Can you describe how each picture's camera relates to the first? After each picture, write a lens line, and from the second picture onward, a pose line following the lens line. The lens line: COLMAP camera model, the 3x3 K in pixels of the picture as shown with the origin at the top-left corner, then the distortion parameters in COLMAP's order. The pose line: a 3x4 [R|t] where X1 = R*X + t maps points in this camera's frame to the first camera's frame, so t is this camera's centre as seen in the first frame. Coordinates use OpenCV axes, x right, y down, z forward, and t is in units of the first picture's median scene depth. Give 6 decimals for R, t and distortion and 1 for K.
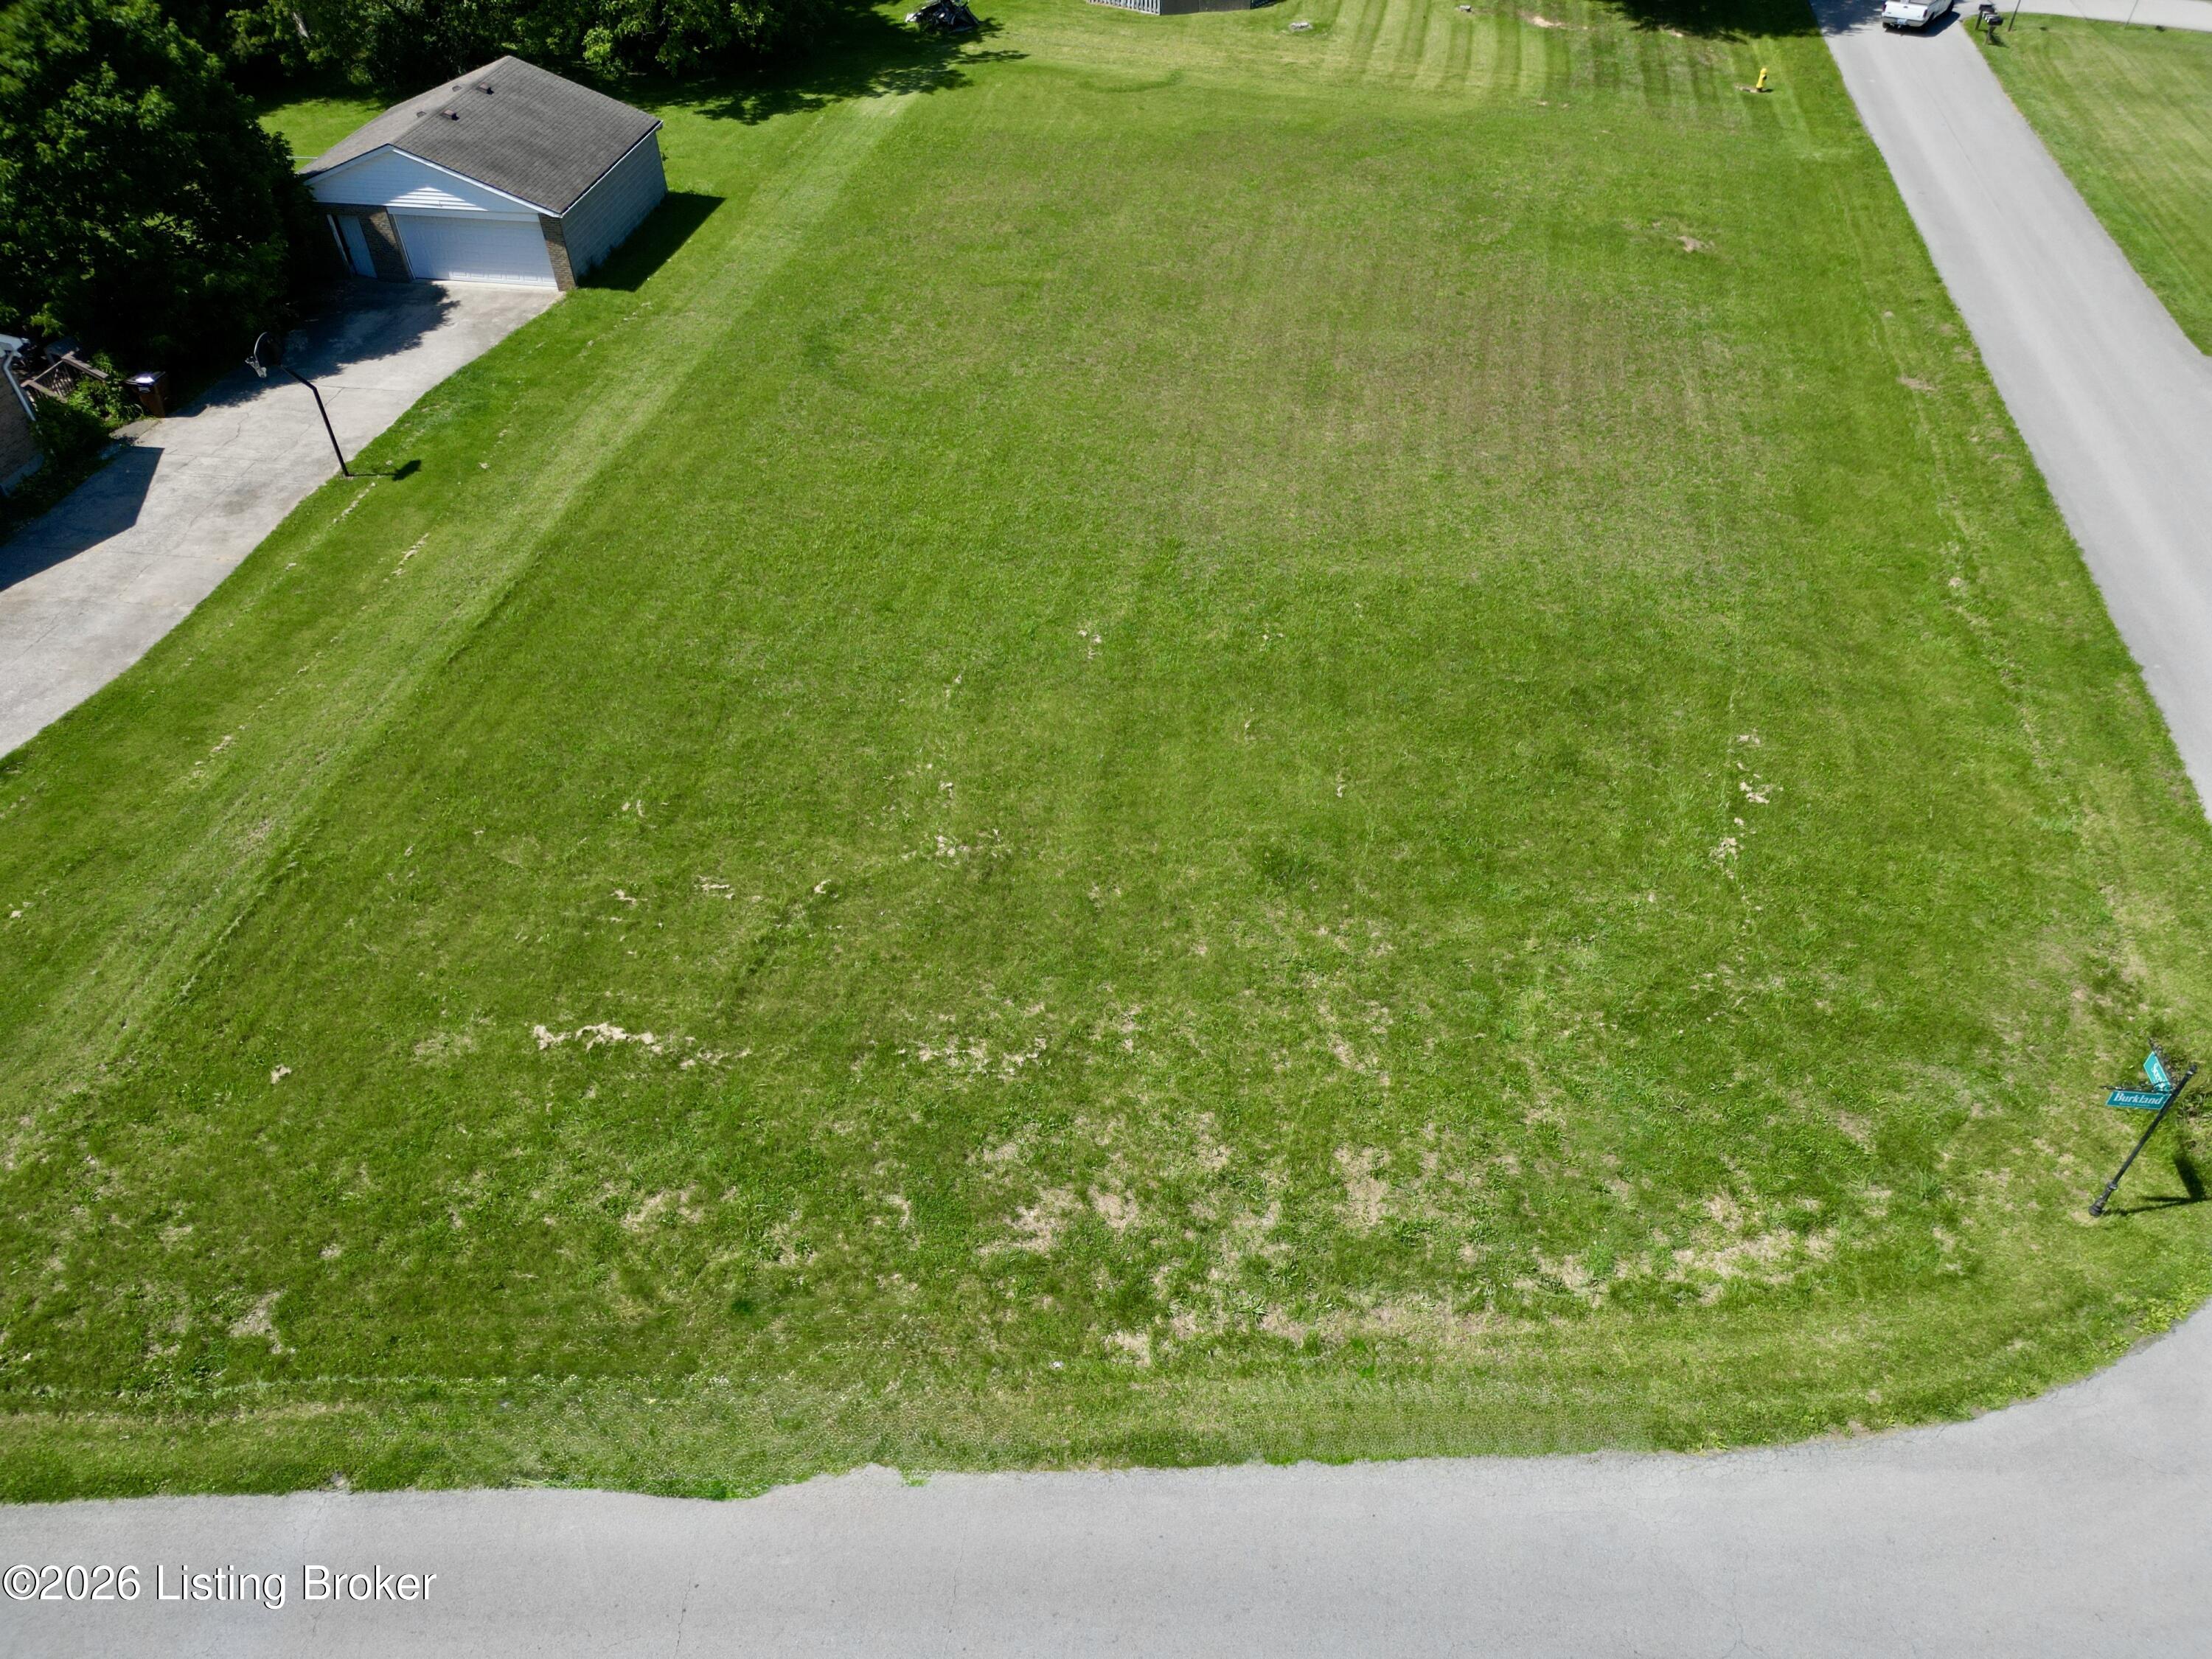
lens RADIAL K [[1551.4, 0, 1096.2], [0, 1551.4, 824.6], [0, 0, 1]] dist [0.068674, -0.060948]
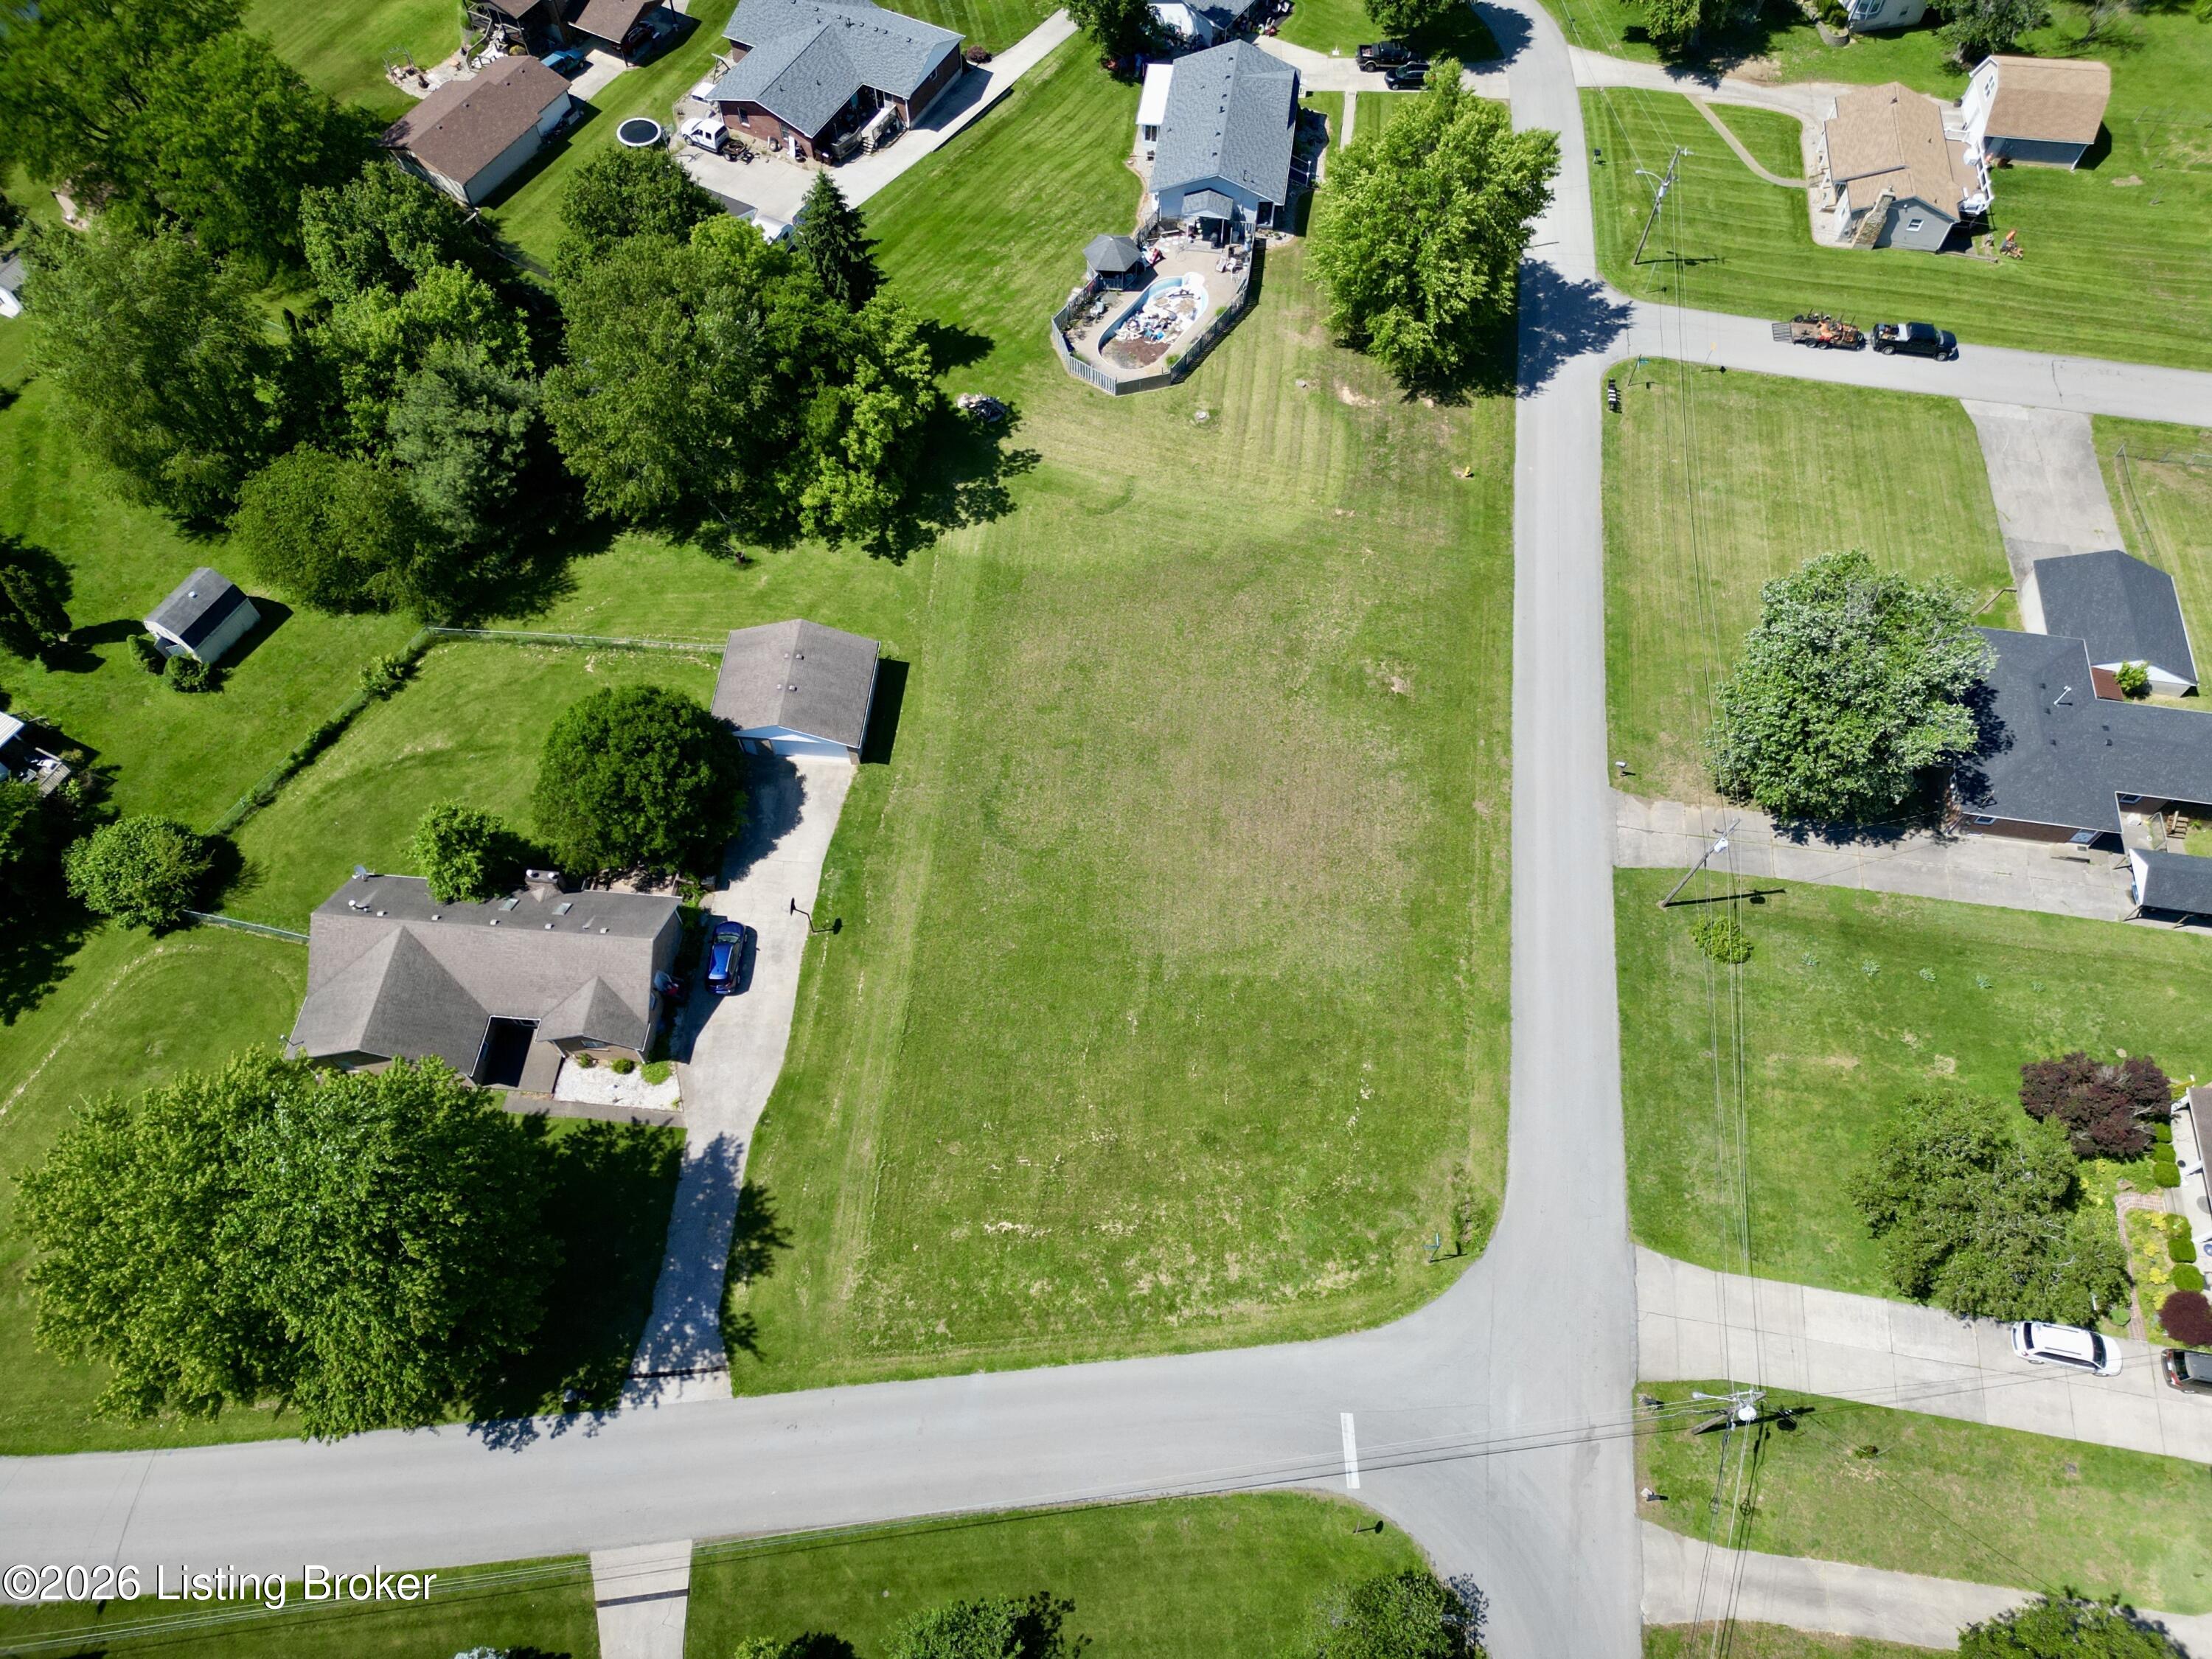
lens RADIAL K [[1594.5, 0, 1097.9], [0, 1594.5, 797.7], [0, 0, 1]] dist [0.151397, -0.312982]
pose [[0.997180, -0.051692, 0.054408, -0.209099], [0.034570, 0.959858, 0.278347, -1.359354], [-0.066612, -0.275681, 0.958938, -1.648197]]
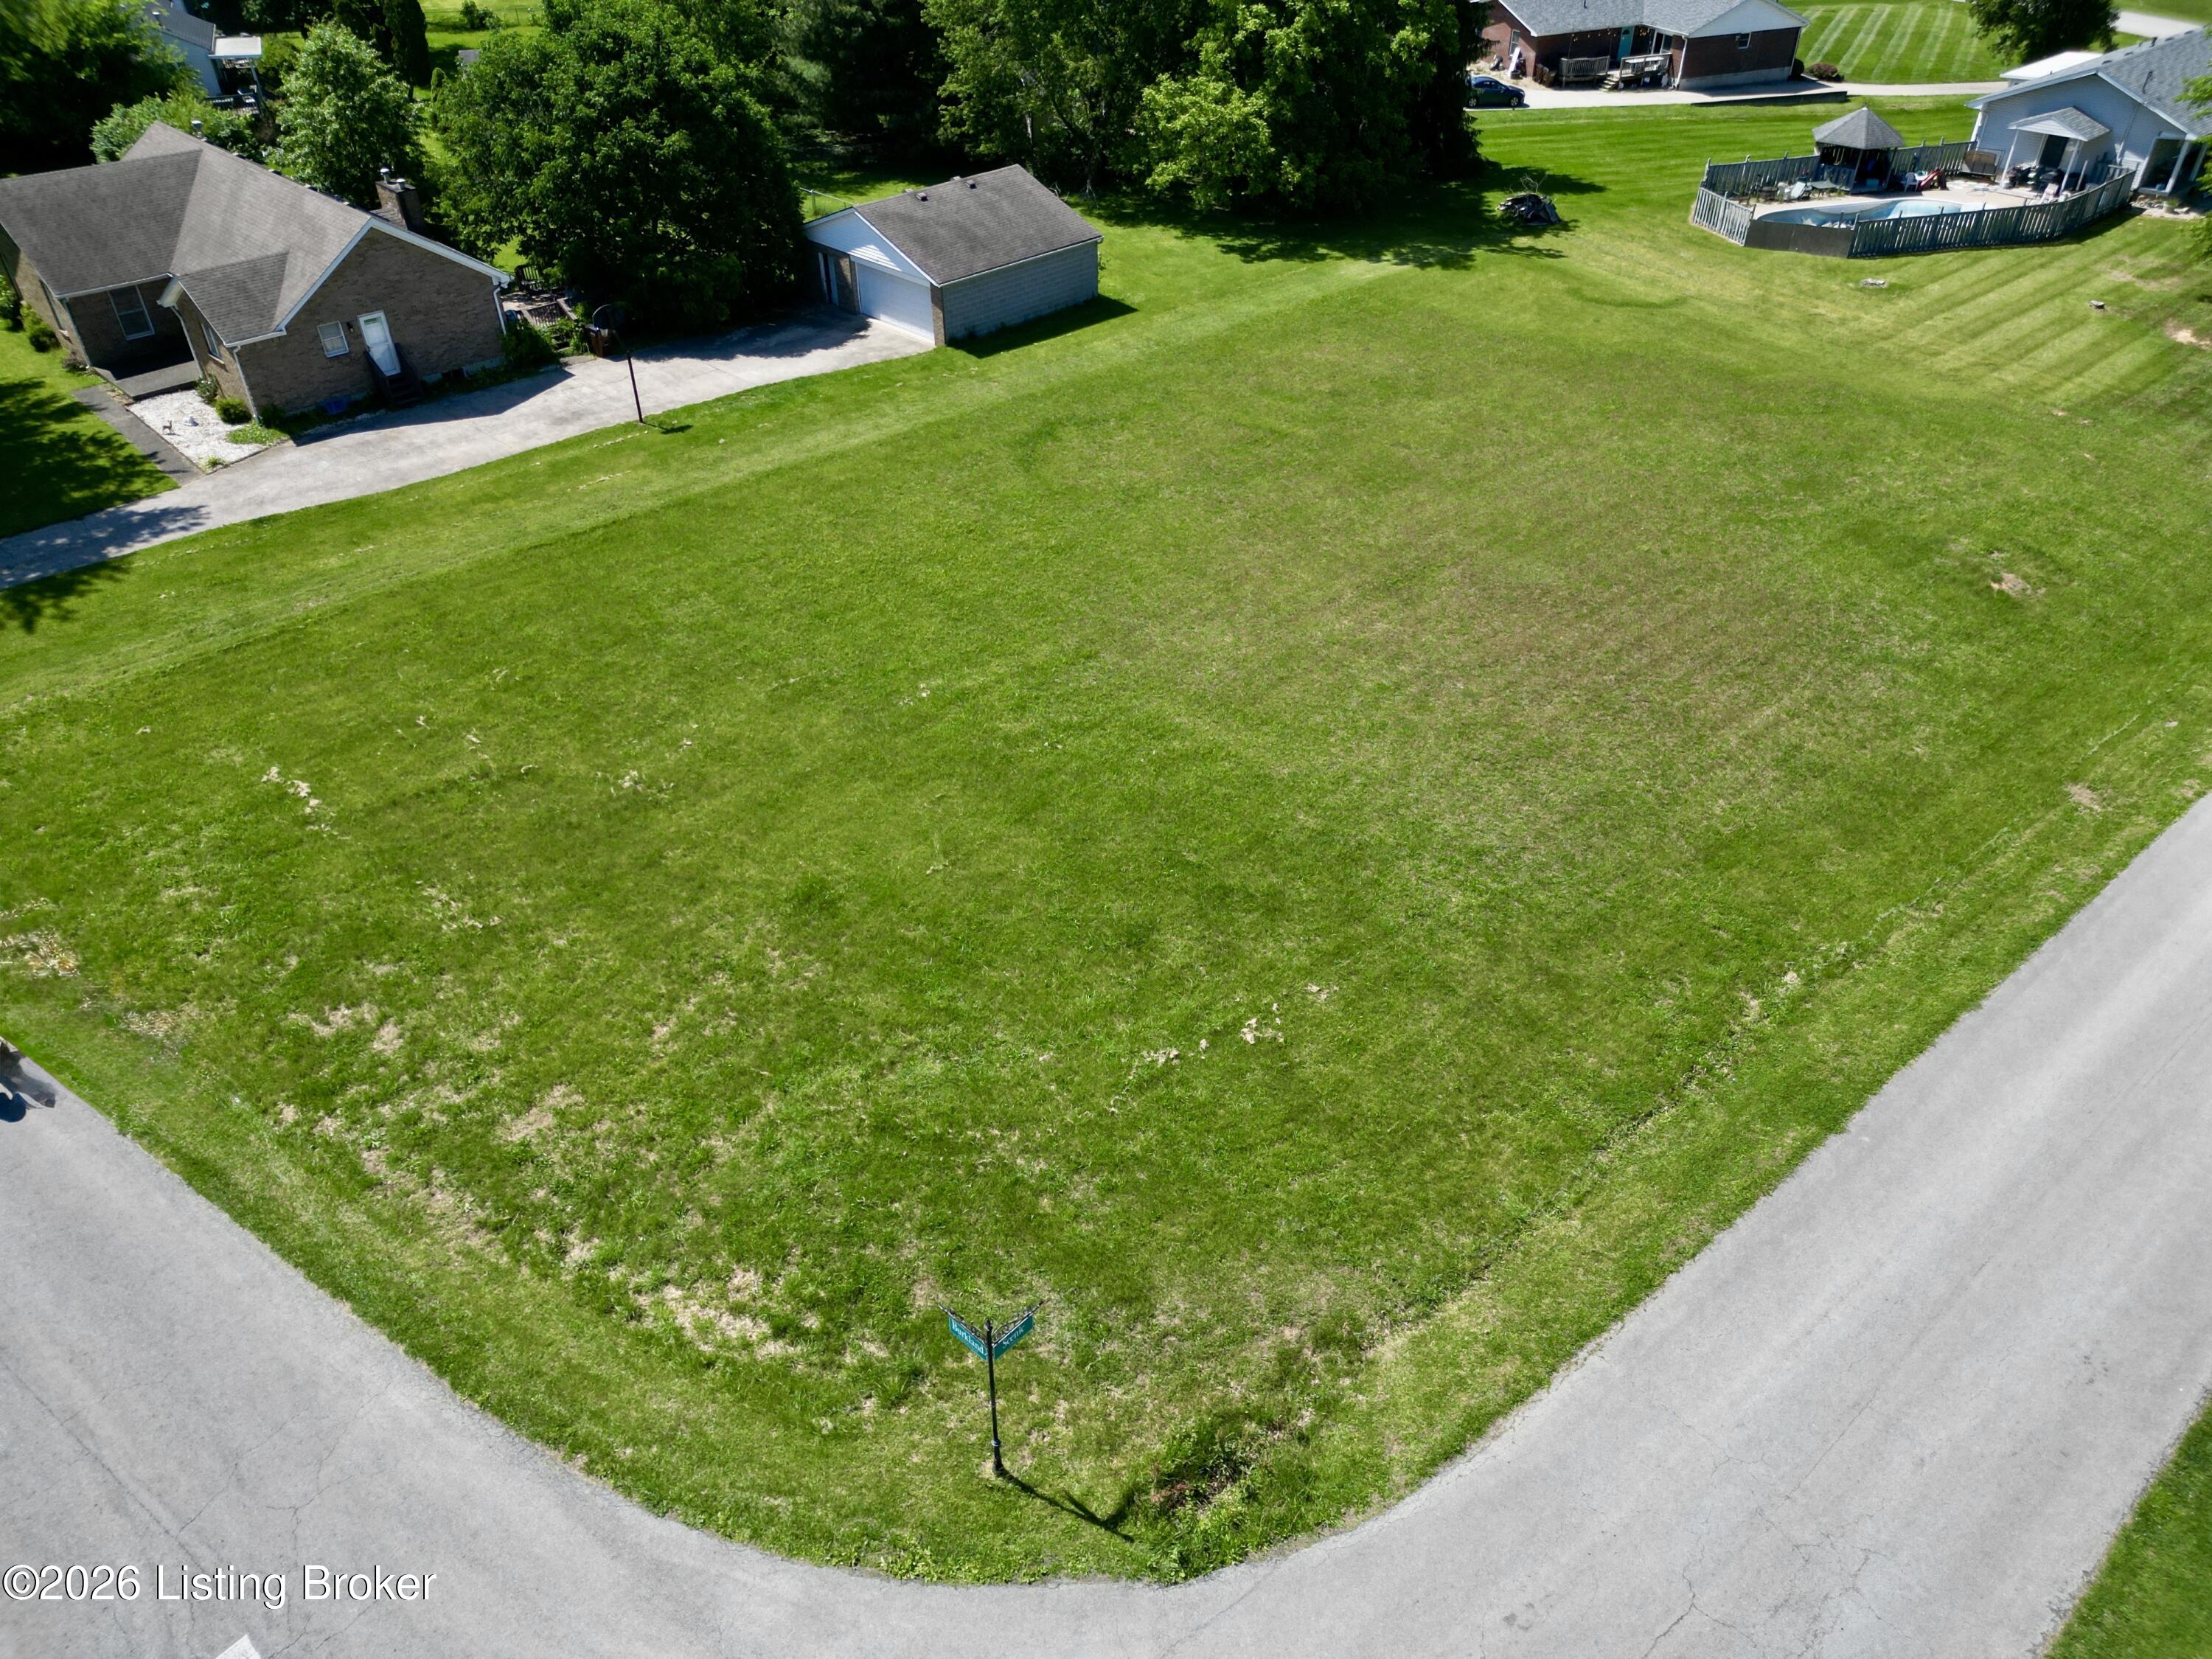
lens RADIAL K [[1551.4, 0, 1096.2], [0, 1551.4, 824.6], [0, 0, 1]] dist [0.068674, -0.060948]
pose [[0.804096, 0.359562, -0.473439, 0.717675], [-0.400399, 0.916205, 0.015783, -0.108485], [0.439442, 0.176873, 0.880685, 0.091518]]
